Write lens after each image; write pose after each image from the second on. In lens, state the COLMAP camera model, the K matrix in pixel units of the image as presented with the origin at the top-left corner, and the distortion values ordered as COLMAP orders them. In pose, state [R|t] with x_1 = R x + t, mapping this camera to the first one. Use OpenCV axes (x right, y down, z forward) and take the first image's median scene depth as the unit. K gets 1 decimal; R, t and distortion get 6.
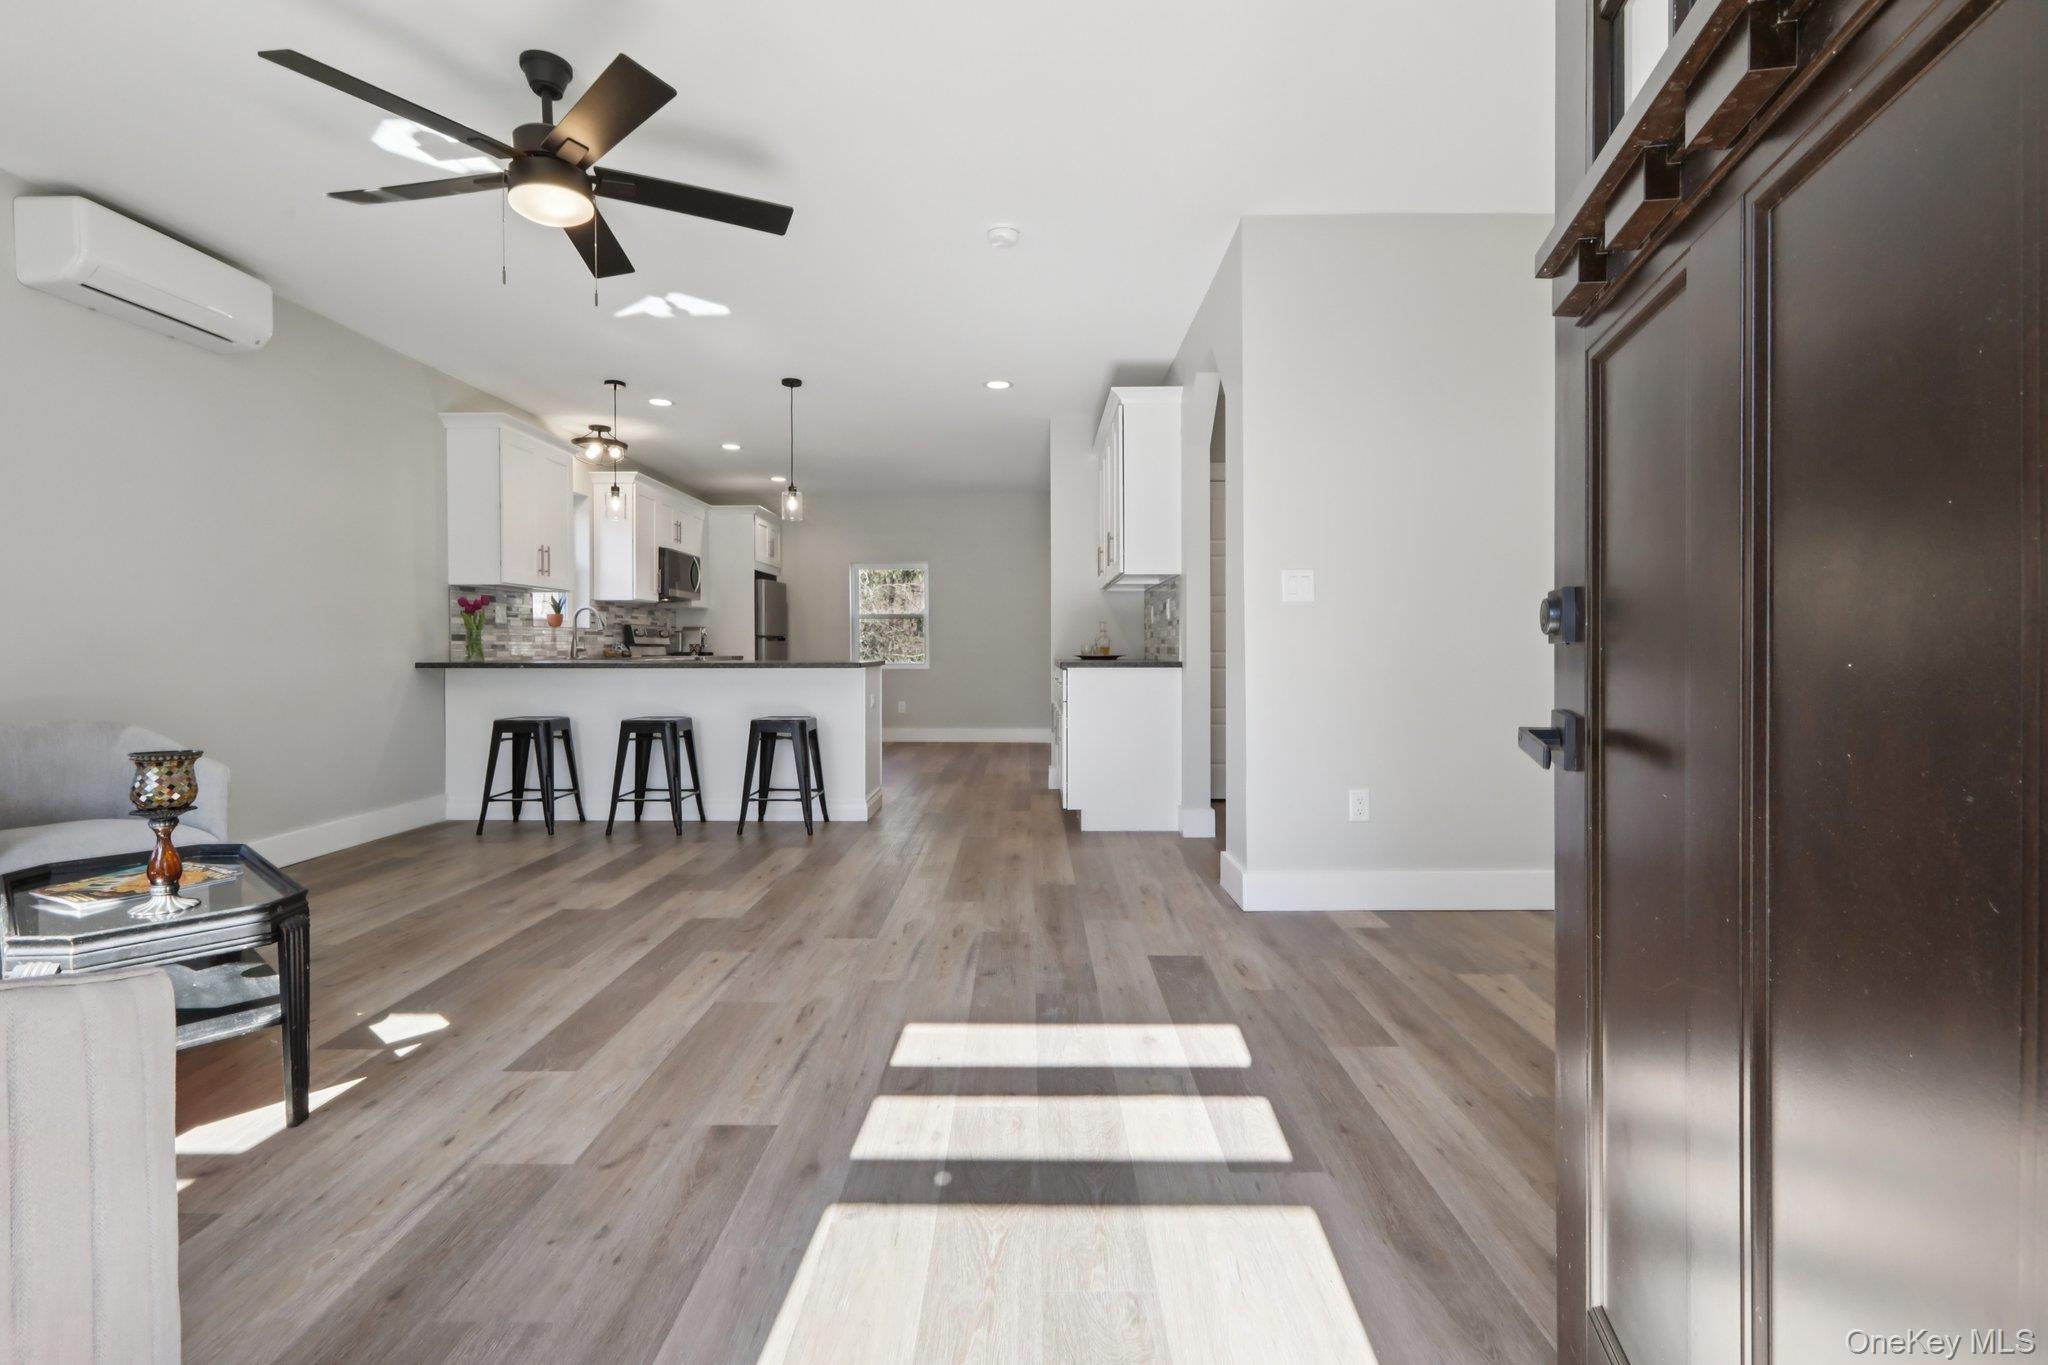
lens RADIAL K [[938.9, 0, 1016.1], [0, 938.9, 631.2], [0, 0, 1]] dist [-0.000088, 0.001280]
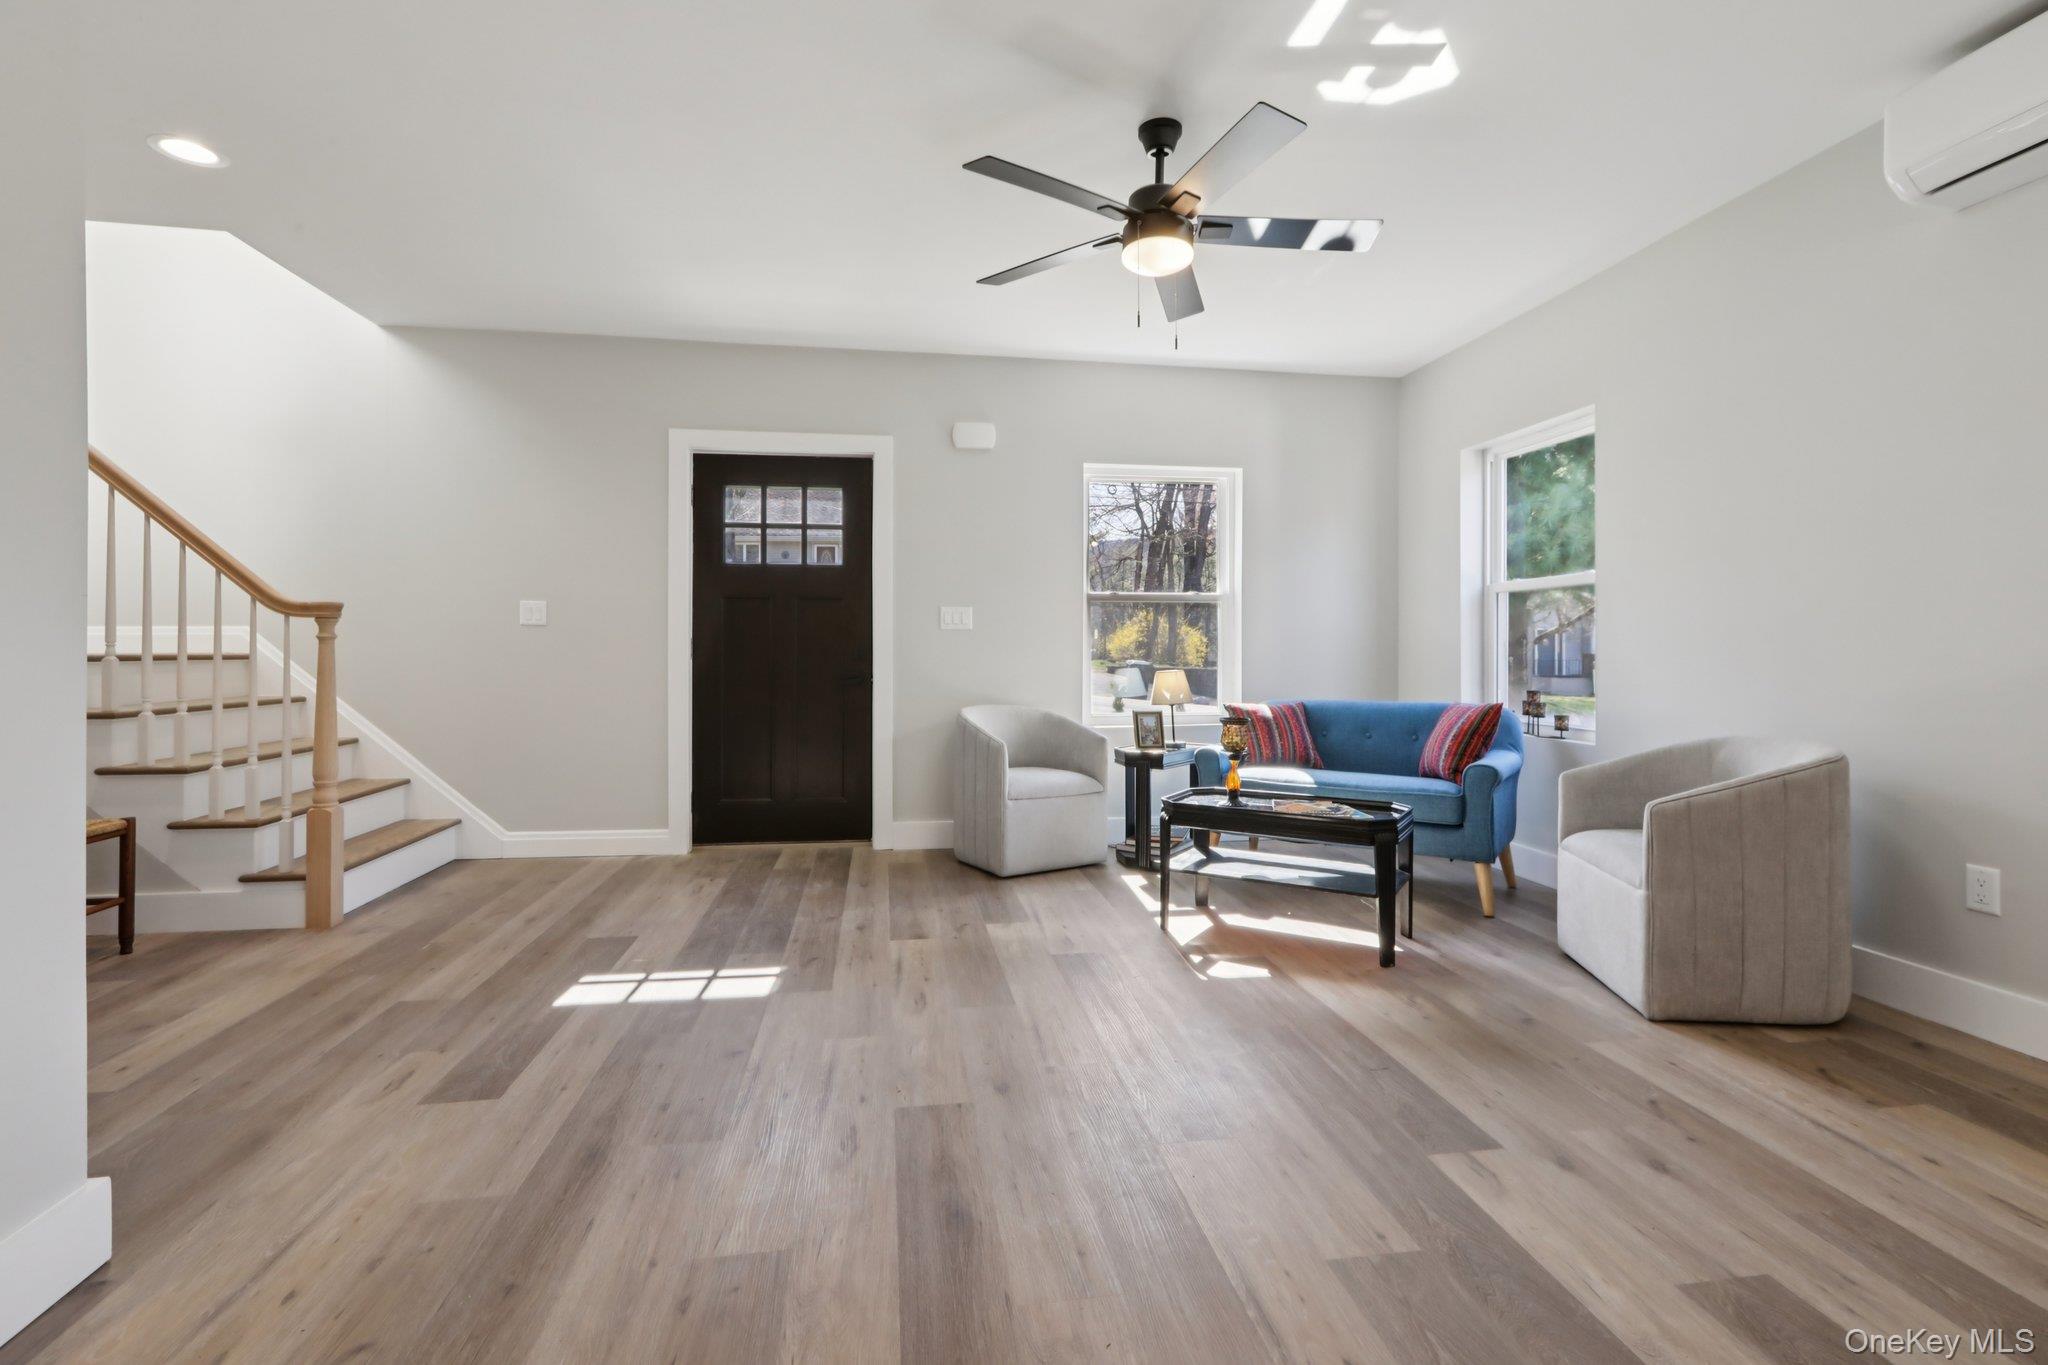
lens RADIAL K [[921.7, 0, 1022.4], [0, 921.7, 648.5], [0, 0, 1]] dist [-0.001020, 0.000192]
pose [[-0.986289, 0.002540, -0.165010, -0.083523], [0.005915, 0.999783, -0.019963, 0.010050], [0.164924, -0.020666, -0.986090, 1.055119]]
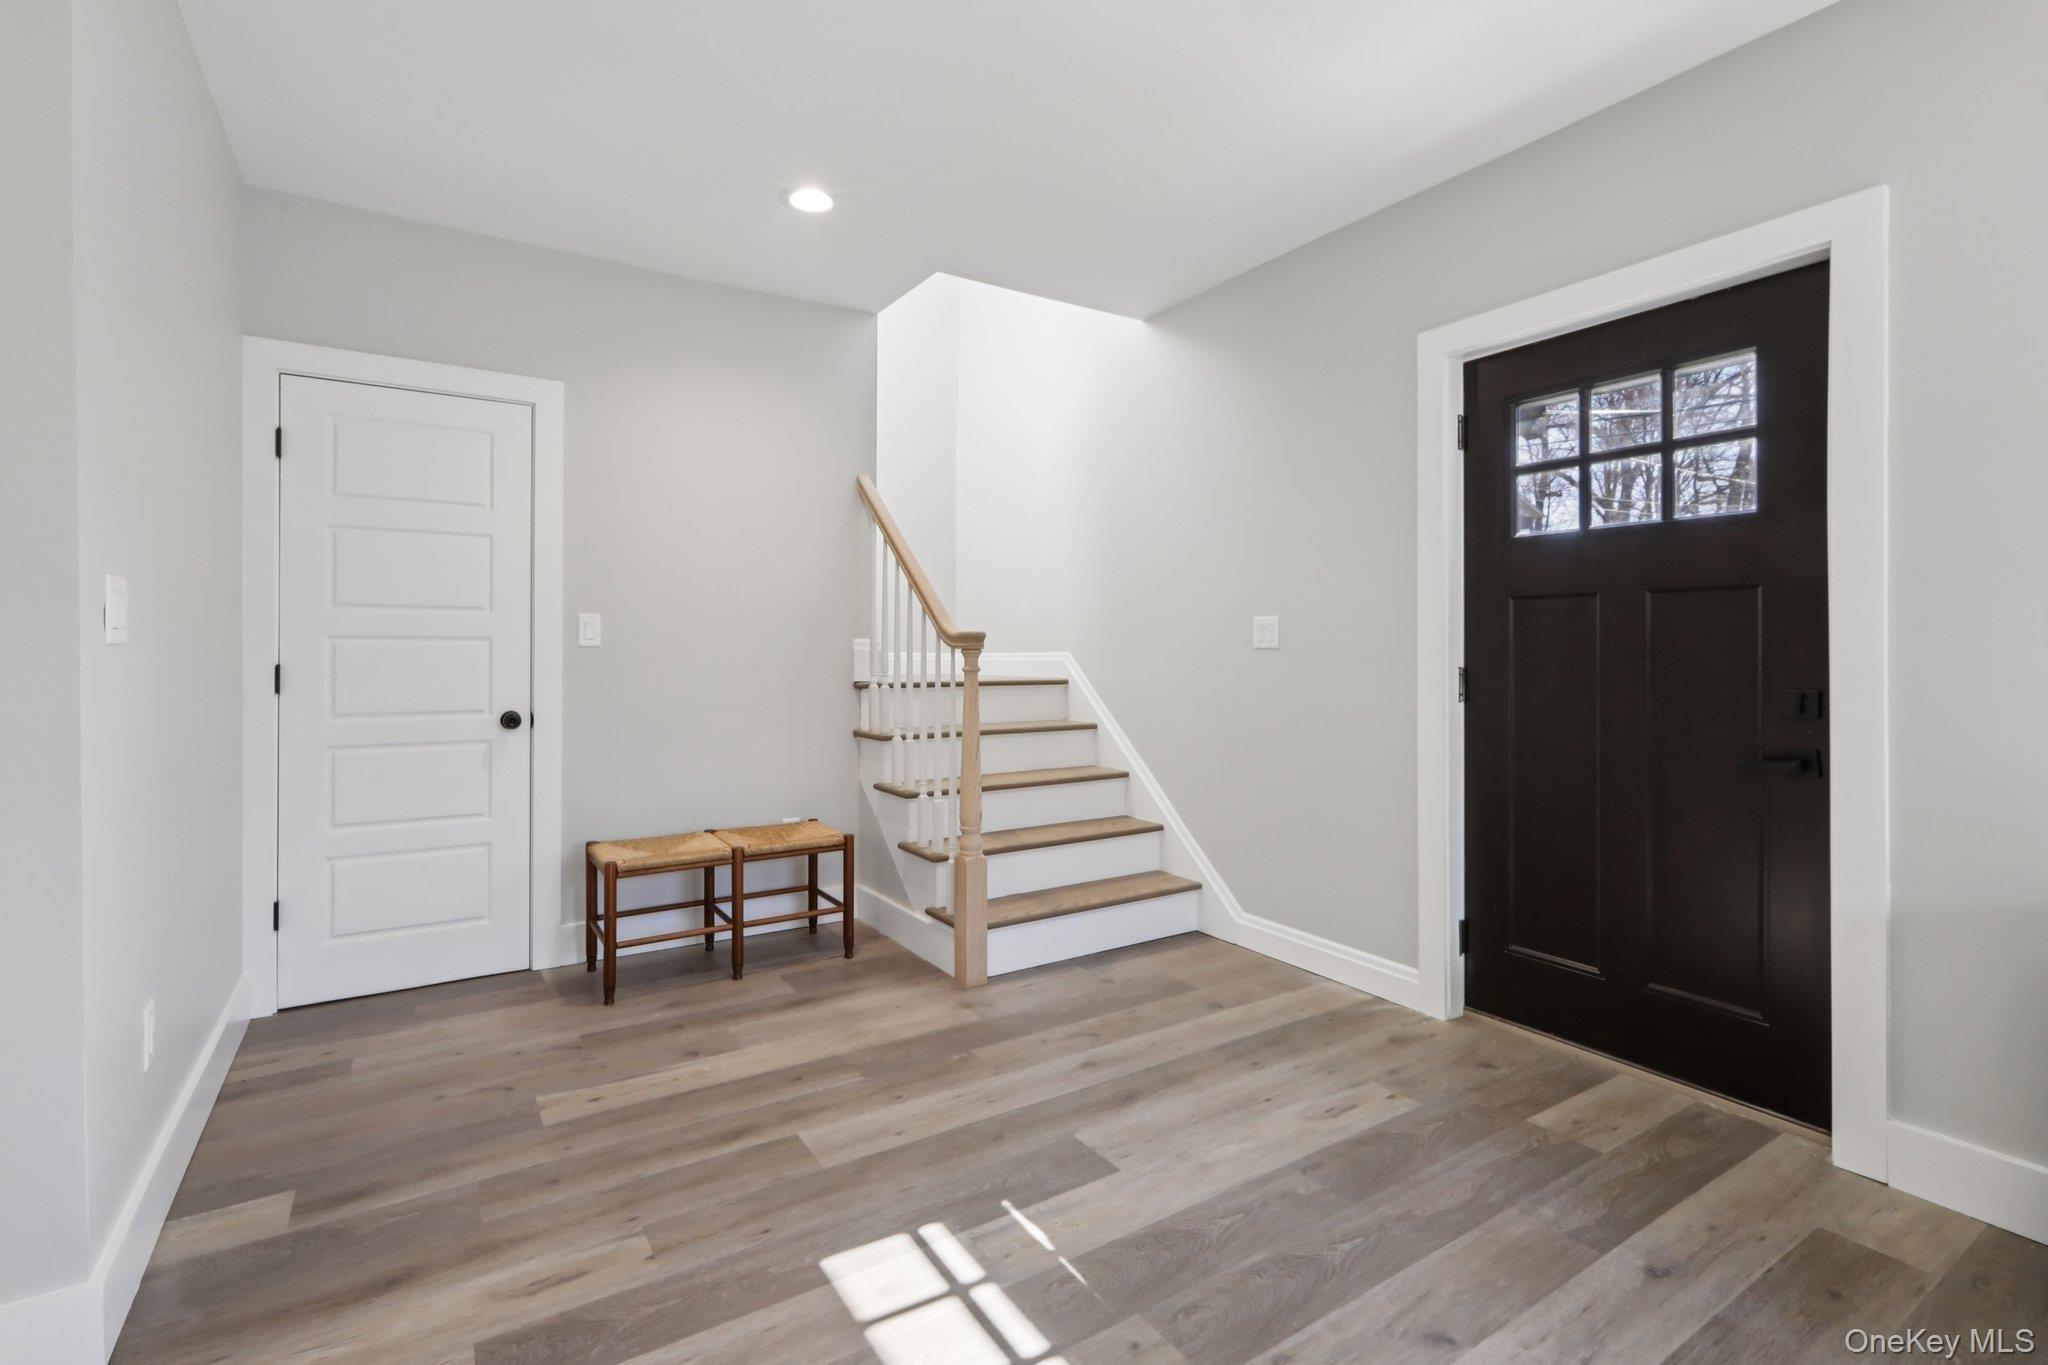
lens RADIAL K [[929.1, 0, 1015.6], [0, 929.1, 656.9], [0, 0, 1]] dist [0.000781, 0.000438]
pose [[-0.552662, 0.000914, 0.833405, -0.235345], [-0.012417, 0.999879, -0.009331, -0.019112], [-0.833313, -0.015505, -0.552584, 0.620006]]
